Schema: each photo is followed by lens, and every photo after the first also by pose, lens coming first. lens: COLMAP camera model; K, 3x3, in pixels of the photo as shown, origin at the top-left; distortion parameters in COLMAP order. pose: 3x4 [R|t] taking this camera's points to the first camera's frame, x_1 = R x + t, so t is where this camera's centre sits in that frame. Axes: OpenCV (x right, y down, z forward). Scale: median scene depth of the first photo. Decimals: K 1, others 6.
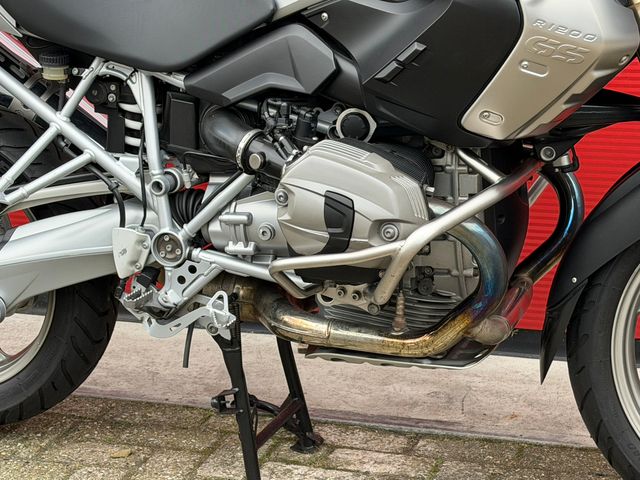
lens RADIAL K [[1451.9, 0, 320.0], [0, 1451.9, 240.0], [0, 0, 1]] dist [0.204326, -0.100341]
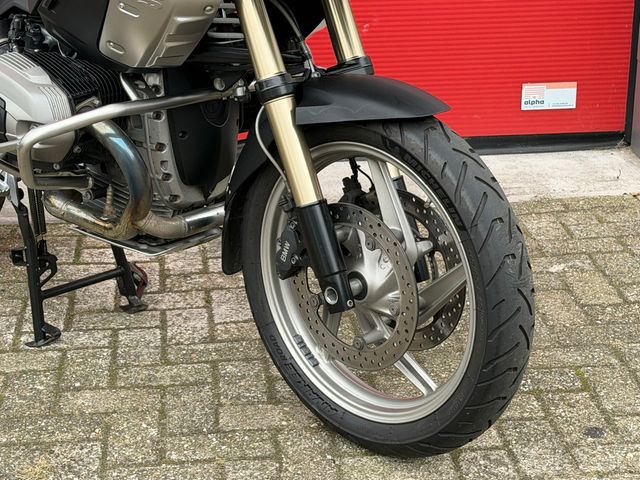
lens RADIAL K [[1411.8, 0, 321.8], [0, 1411.8, 251.4], [0, 0, 1]] dist [0.140583, 0.041474]
pose [[0.916833, 0.148753, -0.370527, 0.648539], [-0.117303, 0.987406, 0.106154, -0.054607], [0.381652, -0.053861, 0.922736, -0.028254]]
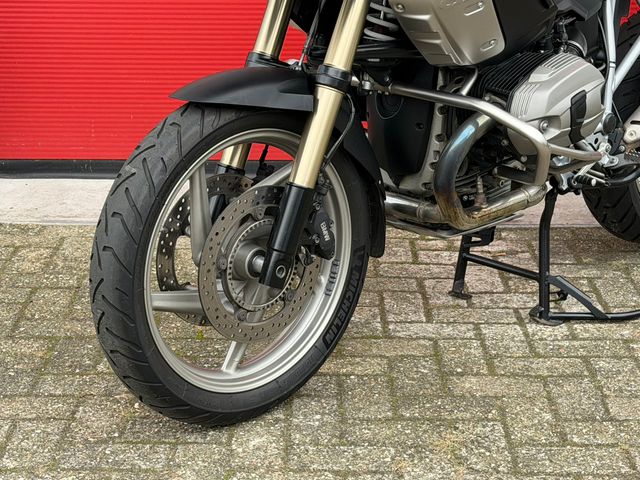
lens RADIAL K [[1411.8, 0, 321.8], [0, 1411.8, 251.4], [0, 0, 1]] dist [0.140583, 0.041474]
pose [[0.870577, 0.174922, -0.459890, 0.484775], [-0.151890, 0.984565, 0.086957, 0.013472], [0.468002, -0.005850, 0.883708, -0.171191]]
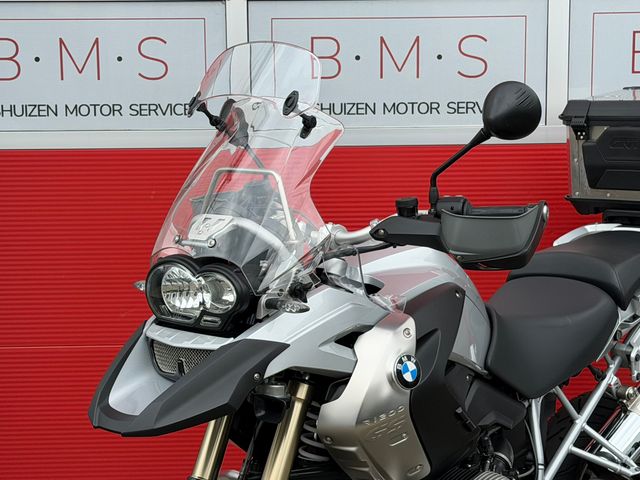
lens RADIAL K [[1411.8, 0, 321.8], [0, 1411.8, 251.4], [0, 0, 1]] dist [0.140583, 0.041474]
pose [[0.879759, 0.066922, -0.470686, 0.530617], [-0.136246, 0.984007, -0.114752, -0.102384], [0.455479, 0.165083, 0.874806, -0.216064]]
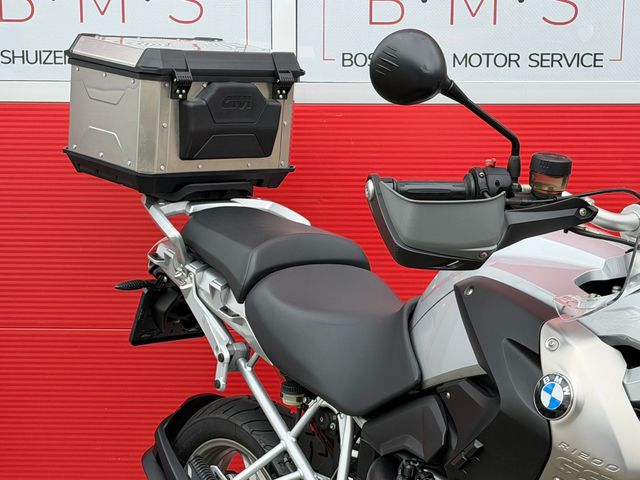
lens RADIAL K [[1411.8, 0, 321.8], [0, 1411.8, 251.4], [0, 0, 1]] dist [0.140583, 0.041474]
pose [[0.849037, 0.097683, -0.519225, 0.438340], [-0.162363, 0.983444, -0.080479, -0.147579], [0.502767, 0.152632, 0.850840, 0.015308]]
